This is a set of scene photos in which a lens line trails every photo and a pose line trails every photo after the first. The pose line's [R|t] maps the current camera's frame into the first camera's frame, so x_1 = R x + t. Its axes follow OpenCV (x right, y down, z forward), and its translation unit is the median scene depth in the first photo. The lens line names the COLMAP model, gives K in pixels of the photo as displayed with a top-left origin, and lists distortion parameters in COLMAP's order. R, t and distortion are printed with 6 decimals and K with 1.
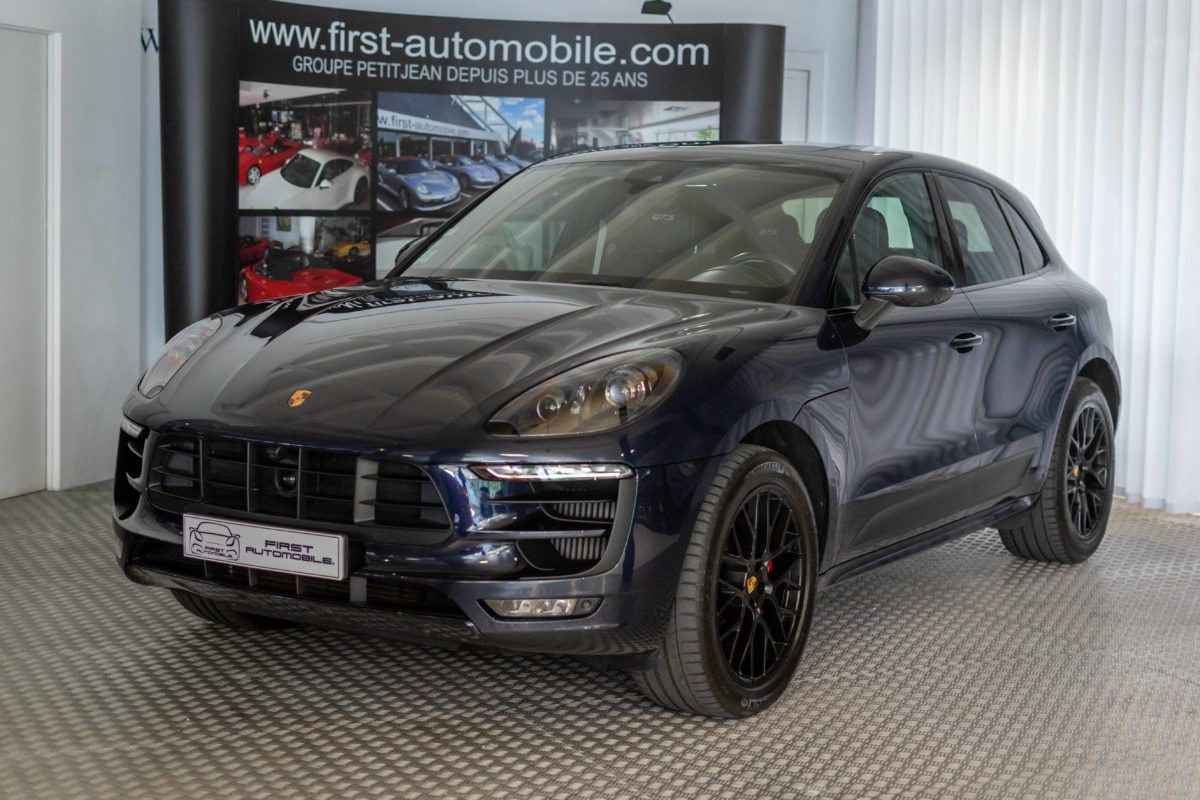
lens RADIAL K [[1852.7, 0, 604.2], [0, 1852.7, 398.1], [0, 0, 1]] dist [-0.021590, 0.000000]
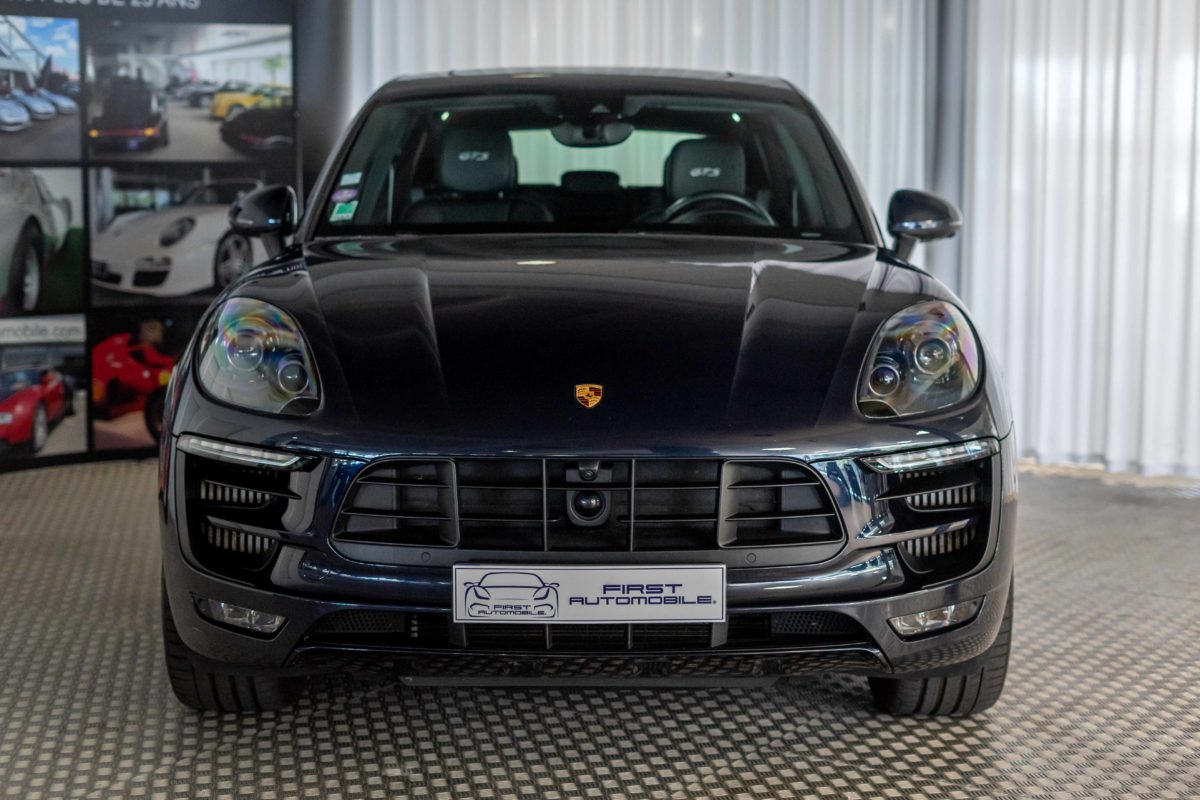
lens RADIAL K [[1852.7, 0, 602.9], [0, 1852.7, 405.6], [0, 0, 1]] dist [-0.021590, 0.000000]
pose [[0.858026, -0.090694, 0.505536, -0.266431], [0.072783, 0.995823, 0.055122, -0.018144], [-0.508423, -0.010501, 0.861043, 0.165717]]
